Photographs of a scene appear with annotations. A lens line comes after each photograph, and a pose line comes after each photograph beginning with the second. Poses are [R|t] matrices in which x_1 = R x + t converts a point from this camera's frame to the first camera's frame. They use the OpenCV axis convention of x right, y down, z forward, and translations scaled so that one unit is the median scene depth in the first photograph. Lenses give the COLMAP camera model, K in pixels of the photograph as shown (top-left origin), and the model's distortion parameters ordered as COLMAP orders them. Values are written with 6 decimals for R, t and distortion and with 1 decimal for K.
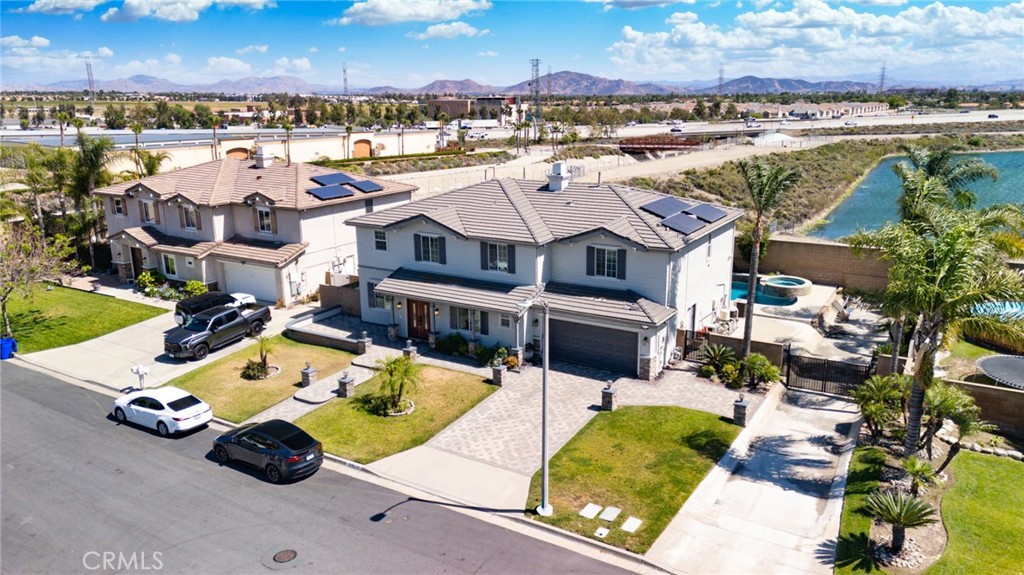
lens RADIAL K [[740.2, 0, 514.0], [0, 740.2, 292.6], [0, 0, 1]] dist [0.081040, -0.081822]
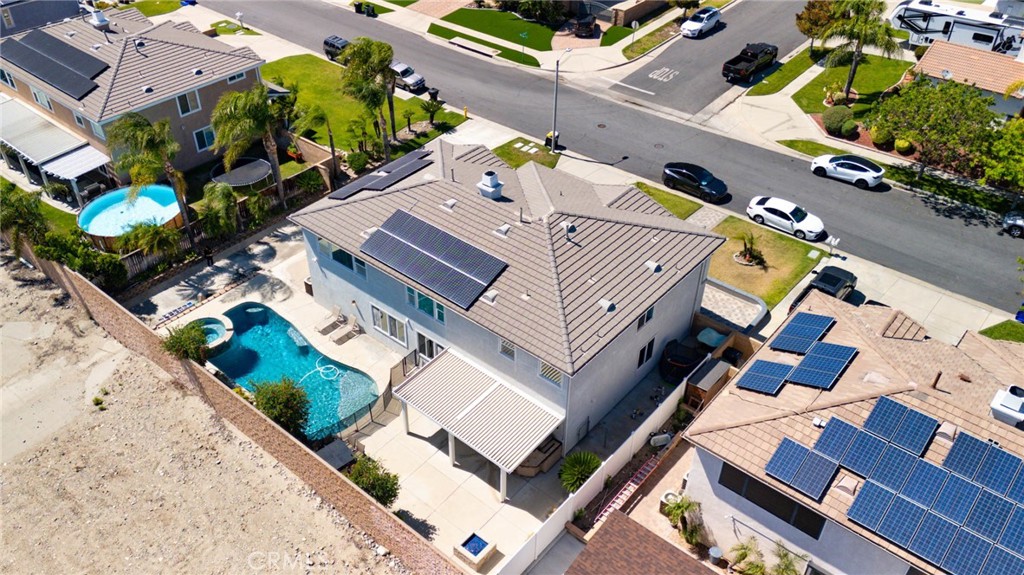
lens RADIAL K [[806.0, 0, 473.4], [0, 806.0, 291.7], [0, 0, 1]] dist [0.085972, -0.095757]
pose [[-0.984063, -0.087680, 0.154698, -0.094769], [0.073522, 0.591508, 0.802940, -0.979836], [-0.161907, 0.801518, -0.575635, 1.868031]]
